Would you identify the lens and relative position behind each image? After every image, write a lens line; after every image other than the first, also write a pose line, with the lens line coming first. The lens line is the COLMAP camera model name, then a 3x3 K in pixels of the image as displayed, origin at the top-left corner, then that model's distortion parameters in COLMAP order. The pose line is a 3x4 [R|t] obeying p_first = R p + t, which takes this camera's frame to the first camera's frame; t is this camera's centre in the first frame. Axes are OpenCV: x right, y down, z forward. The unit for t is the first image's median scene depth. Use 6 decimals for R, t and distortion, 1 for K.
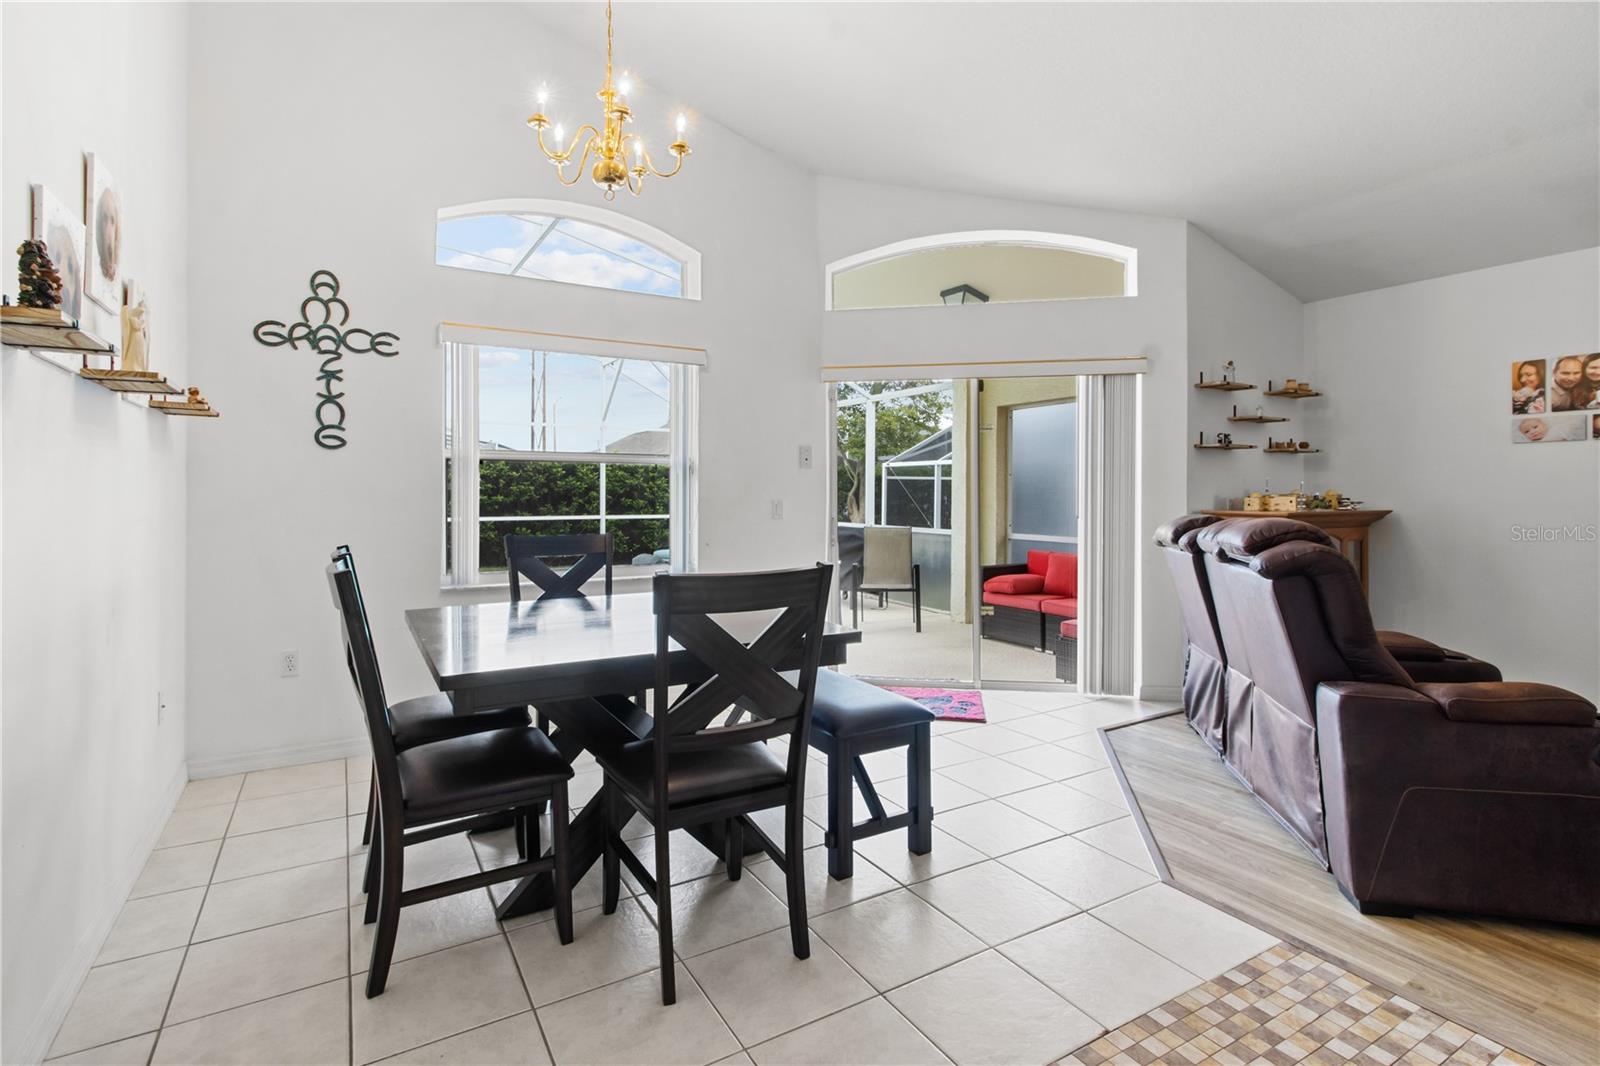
lens RADIAL K [[772.7, 0, 781.1], [0, 772.7, 487.3], [0, 0, 1]] dist [0.041210, 0.006580]
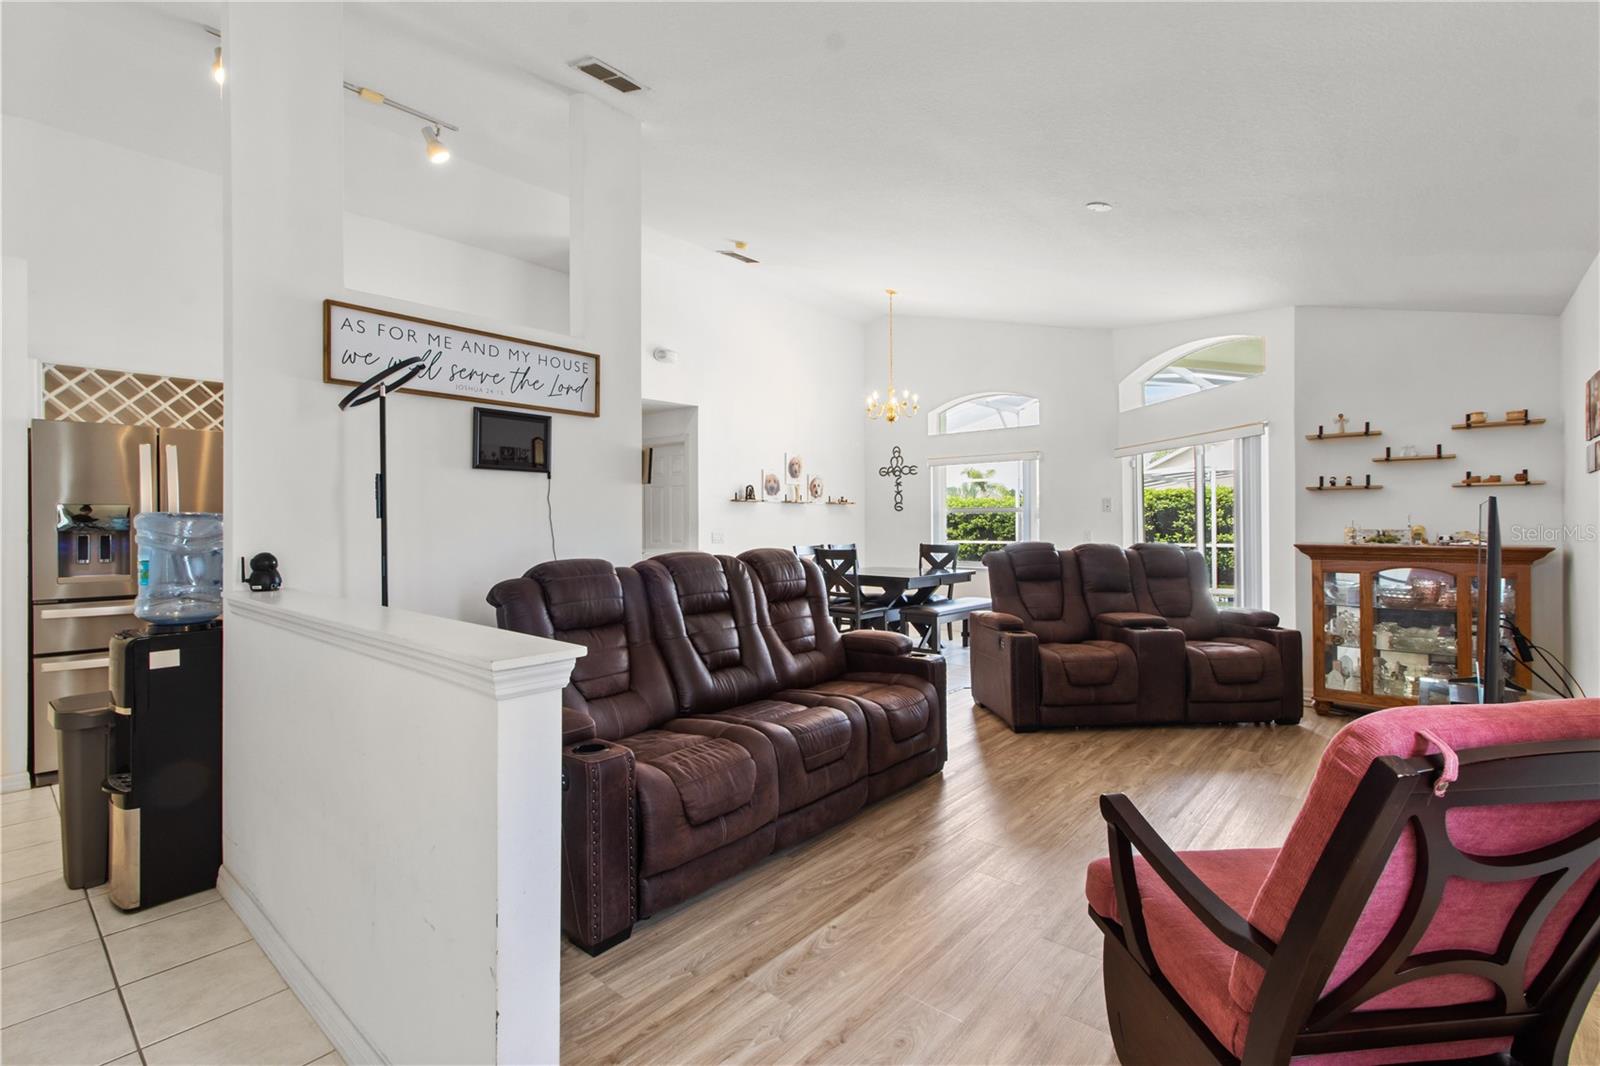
lens RADIAL K [[772.7, 0, 800.9], [0, 772.7, 526.2], [0, 0, 1]] dist [0.041210, 0.006580]
pose [[0.304304, 0.001603, -0.952574, 1.664542], [0.012353, 0.999908, 0.005629, -0.014136], [0.952495, -0.013481, 0.304256, -0.125675]]
